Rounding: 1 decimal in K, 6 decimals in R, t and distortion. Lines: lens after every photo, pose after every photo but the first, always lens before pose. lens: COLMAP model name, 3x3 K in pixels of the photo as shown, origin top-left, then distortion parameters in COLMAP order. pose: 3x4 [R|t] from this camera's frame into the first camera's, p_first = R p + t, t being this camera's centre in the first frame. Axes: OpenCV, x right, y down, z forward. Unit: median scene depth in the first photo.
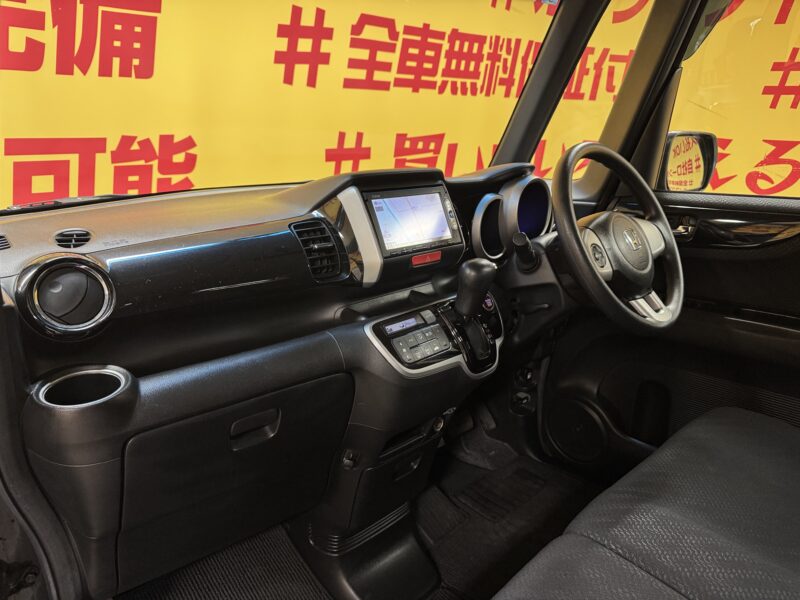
lens RADIAL K [[592.5, 0, 410.0], [0, 592.5, 312.9], [0, 0, 1]] dist [-0.005399, -0.007560]
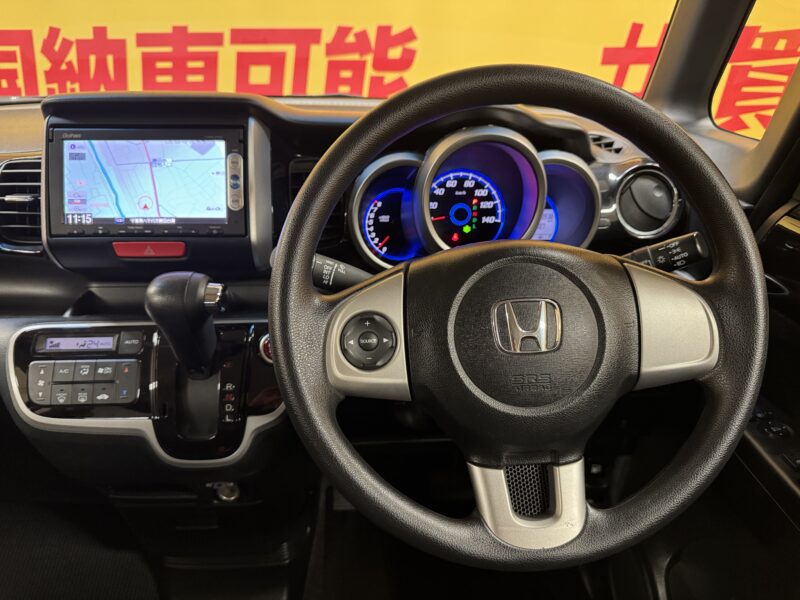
lens RADIAL K [[590.0, 0, 404.9], [0, 590.0, 301.2], [0, 0, 1]] dist [-0.001291, -0.009389]
pose [[0.729535, 0.296496, -0.616335, 0.300491], [-0.201150, 0.954308, 0.220988, -0.113594], [0.653695, -0.037242, 0.755841, 0.352111]]
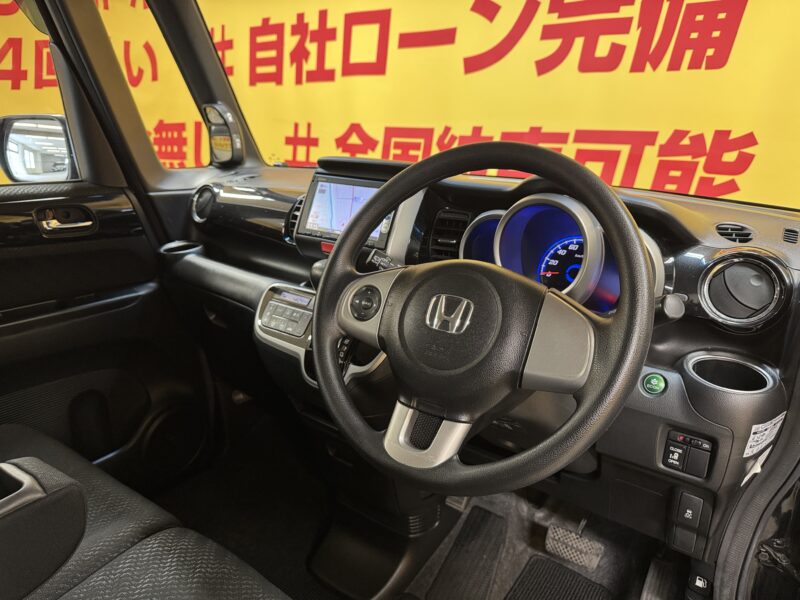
lens RADIAL K [[575.9, 0, 401.2], [0, 575.9, 302.1], [0, 0, 1]] dist [0.012750, -0.029546]
pose [[0.138139, 0.295310, -0.945362, 0.453572], [-0.300244, 0.922083, 0.244166, -0.134165], [0.943807, 0.250111, 0.216040, 0.438396]]
